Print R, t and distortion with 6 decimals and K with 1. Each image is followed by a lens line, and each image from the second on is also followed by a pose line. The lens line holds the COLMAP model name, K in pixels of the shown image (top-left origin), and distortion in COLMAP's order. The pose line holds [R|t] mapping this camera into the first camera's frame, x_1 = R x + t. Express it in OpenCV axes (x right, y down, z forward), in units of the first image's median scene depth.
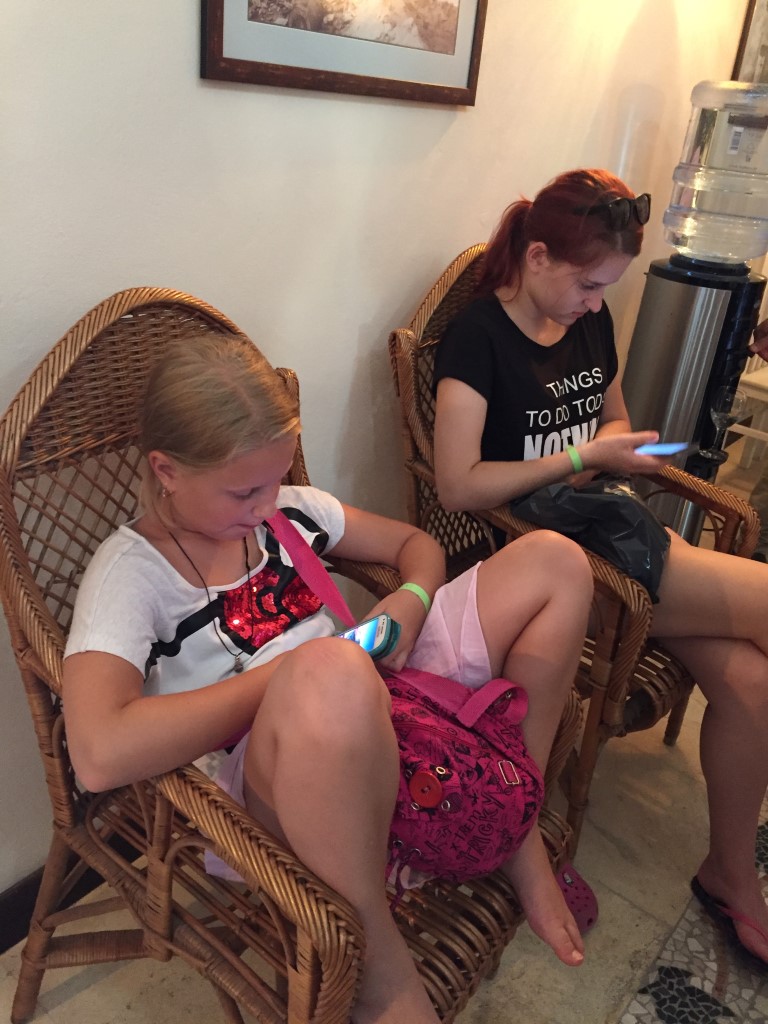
lens RADIAL K [[871.6, 0, 384.0], [0, 871.6, 512.0], [0, 0, 1]] dist [0.068641, -0.086137]
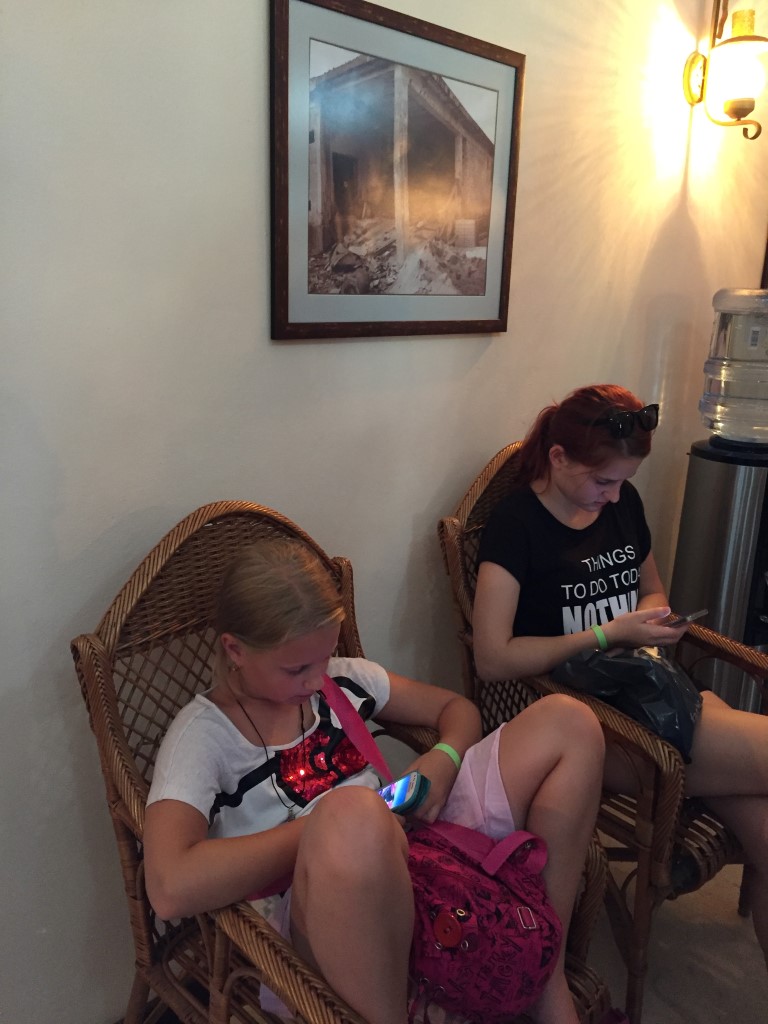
lens RADIAL K [[866.2, 0, 384.0], [0, 866.2, 512.0], [0, 0, 1]] dist [0.101780, -0.162710]
pose [[0.992042, -0.039482, -0.119553, 0.107675], [0.015854, 0.981173, -0.192481, 0.003959], [0.124902, 0.189054, 0.973991, -0.188819]]
